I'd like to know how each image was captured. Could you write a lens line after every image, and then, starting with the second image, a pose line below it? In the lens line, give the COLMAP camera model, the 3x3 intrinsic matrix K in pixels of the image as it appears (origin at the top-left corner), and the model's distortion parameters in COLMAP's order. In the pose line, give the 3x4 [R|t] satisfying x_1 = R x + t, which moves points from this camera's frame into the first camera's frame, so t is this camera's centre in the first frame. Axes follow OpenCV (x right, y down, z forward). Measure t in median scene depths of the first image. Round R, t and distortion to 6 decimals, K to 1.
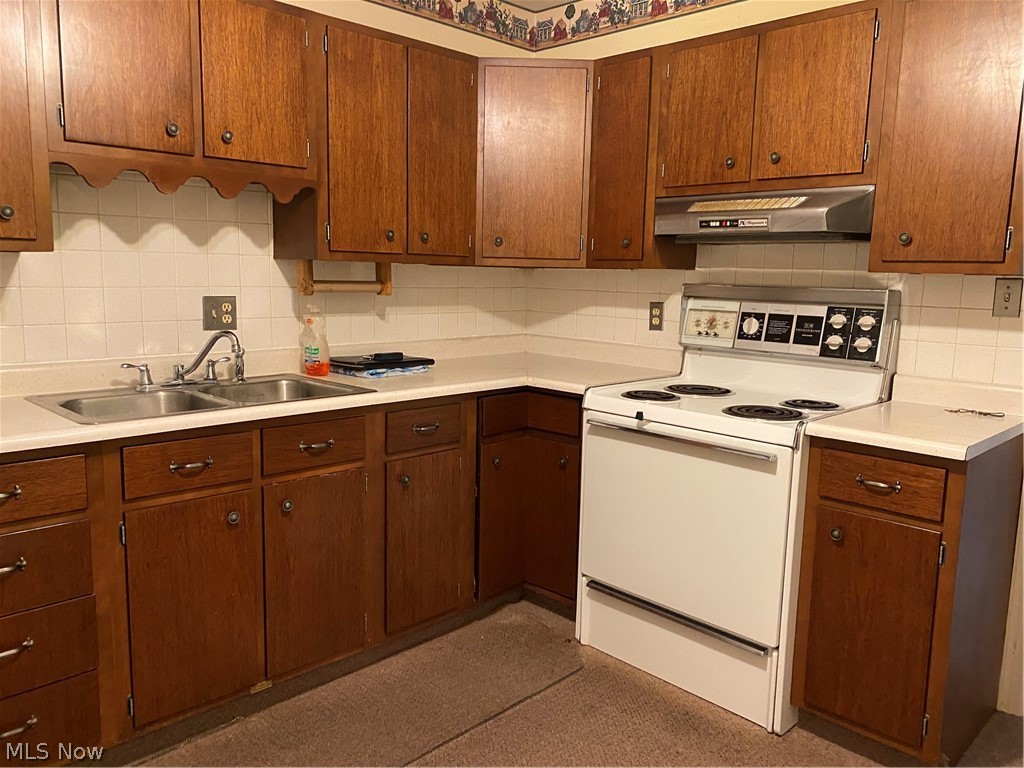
lens RADIAL K [[780.1, 0, 512.0], [0, 780.1, 384.0], [0, 0, 1]] dist [0.056224, -0.077043]
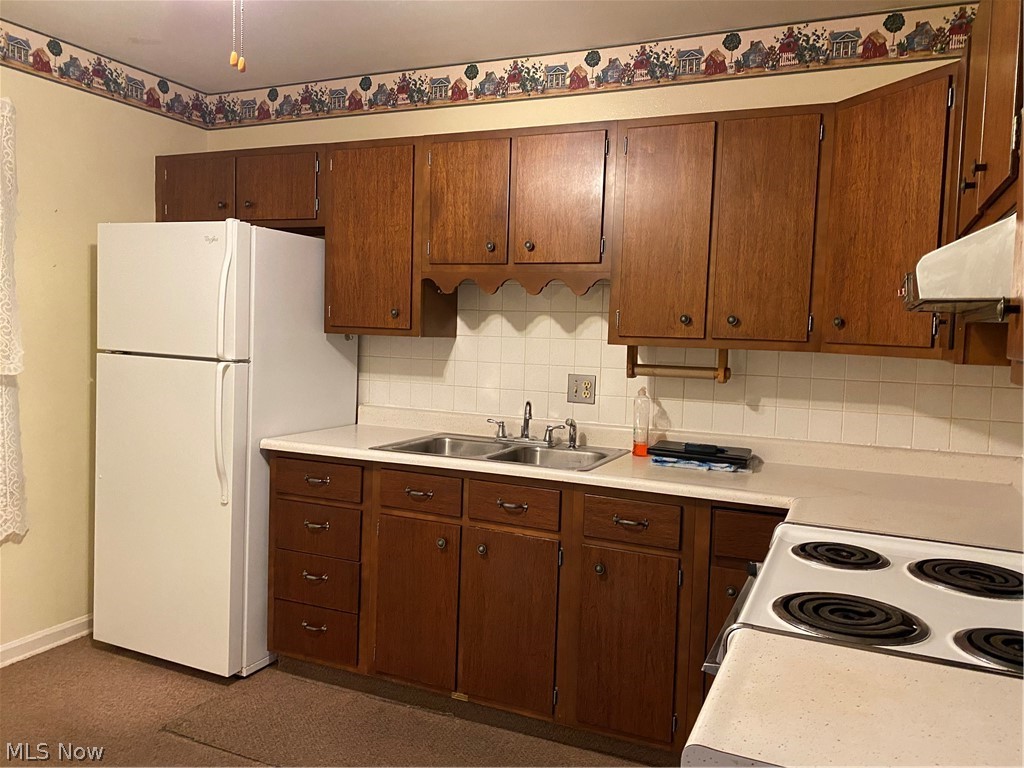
lens RADIAL K [[780.1, 0, 512.0], [0, 780.1, 384.0], [0, 0, 1]] dist [0.056224, -0.077043]
pose [[0.367734, 0.052472, -0.928449, 0.688881], [-0.158306, 0.987366, -0.006899, -0.075901], [0.916357, 0.149516, 0.371395, 0.485857]]
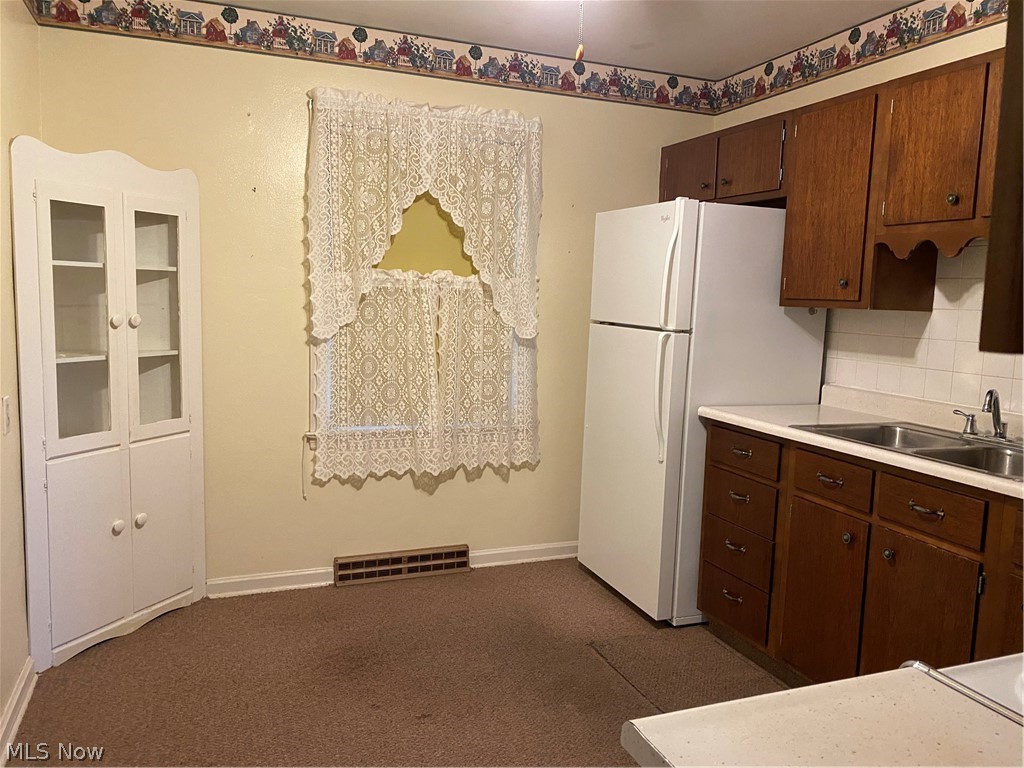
lens RADIAL K [[773.3, 0, 512.0], [0, 773.3, 384.0], [0, 0, 1]] dist [0.061050, -0.095362]
pose [[-0.385242, 0.069290, -0.920211, 0.696828], [-0.176470, 0.973243, 0.147162, -0.104351], [0.905785, 0.219083, -0.362706, 0.751841]]
